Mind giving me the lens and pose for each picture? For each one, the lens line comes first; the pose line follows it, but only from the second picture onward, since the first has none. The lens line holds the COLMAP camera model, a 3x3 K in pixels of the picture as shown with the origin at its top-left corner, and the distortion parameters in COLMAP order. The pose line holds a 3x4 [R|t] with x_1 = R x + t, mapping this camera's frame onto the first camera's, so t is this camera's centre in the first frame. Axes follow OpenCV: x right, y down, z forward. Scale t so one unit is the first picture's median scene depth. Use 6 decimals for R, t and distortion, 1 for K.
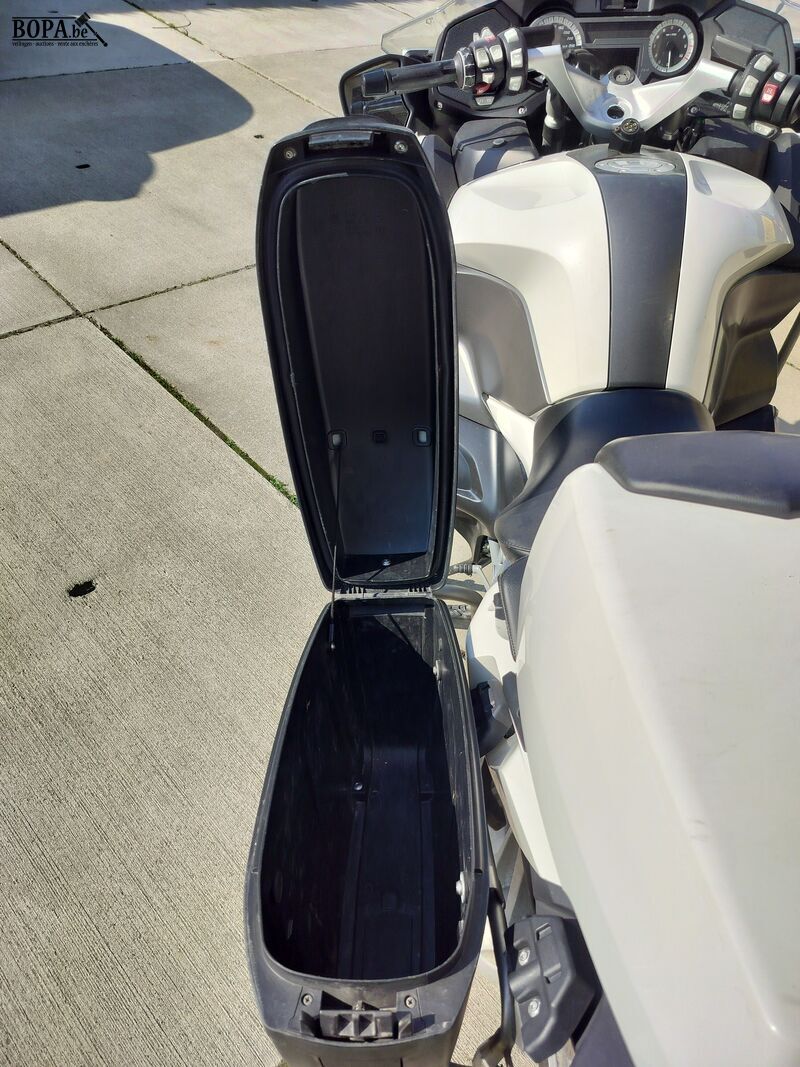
lens RADIAL K [[765.4, 0, 400.0], [0, 765.4, 533.5], [0, 0, 1]] dist [0.043753, -0.051771]
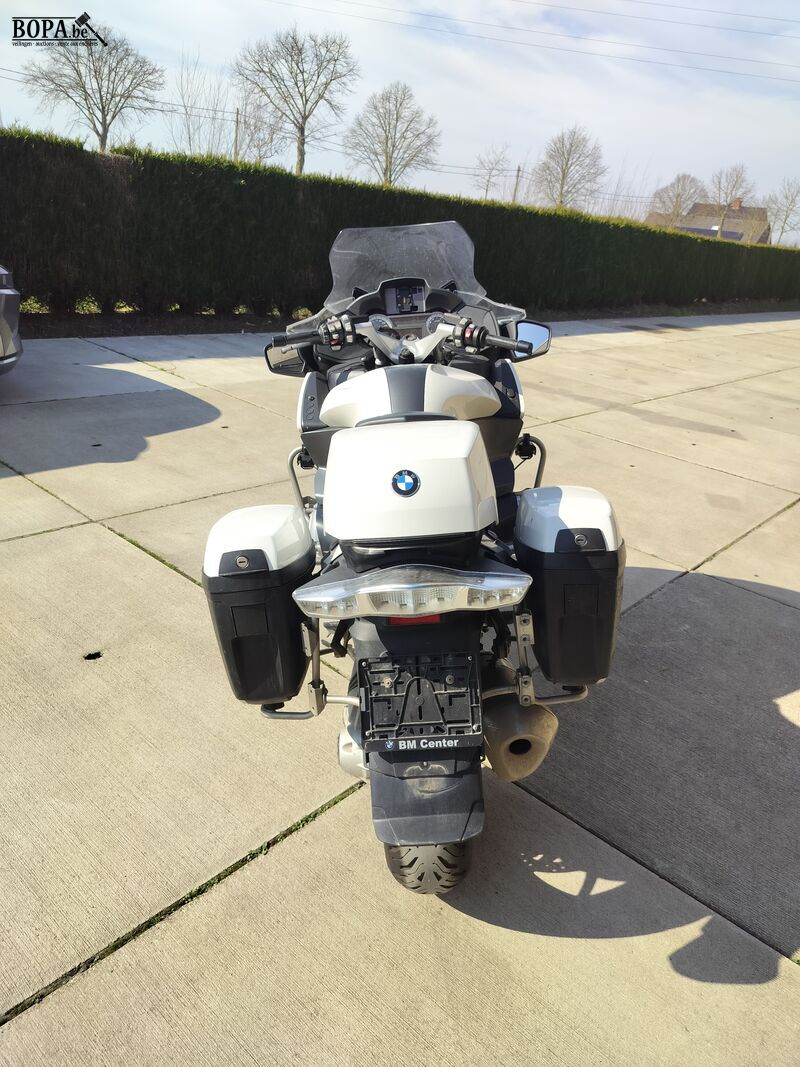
lens RADIAL K [[765.4, 0, 400.0], [0, 765.4, 533.5], [0, 0, 1]] dist [0.043753, -0.051771]
pose [[0.997000, -0.056461, 0.052947, 0.117980], [0.072410, 0.922041, -0.380259, 0.523977], [-0.027349, 0.382952, 0.923363, -0.521538]]
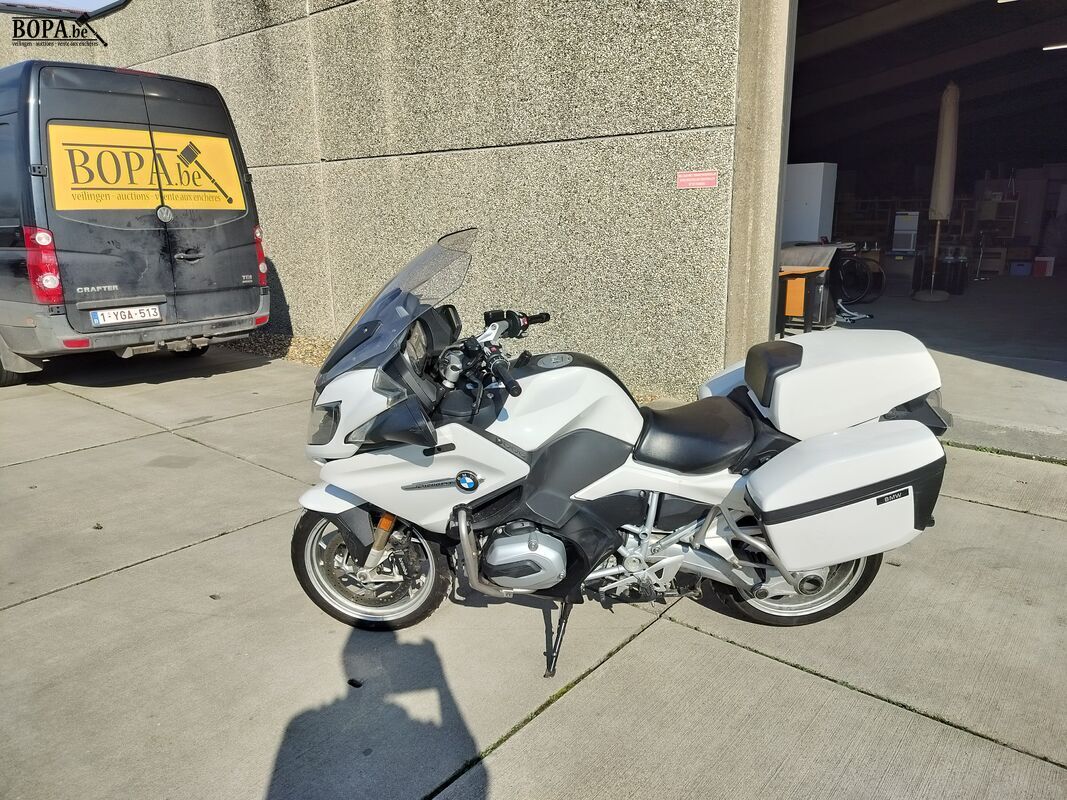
lens RADIAL K [[765.4, 0, 533.5], [0, 765.4, 400.0], [0, 0, 1]] dist [0.043753, -0.051771]
pose [[-0.108859, -0.373055, 0.921401, -1.246013], [0.707976, 0.621564, 0.335302, -0.851059], [-0.697796, 0.688831, 0.196451, 0.531504]]
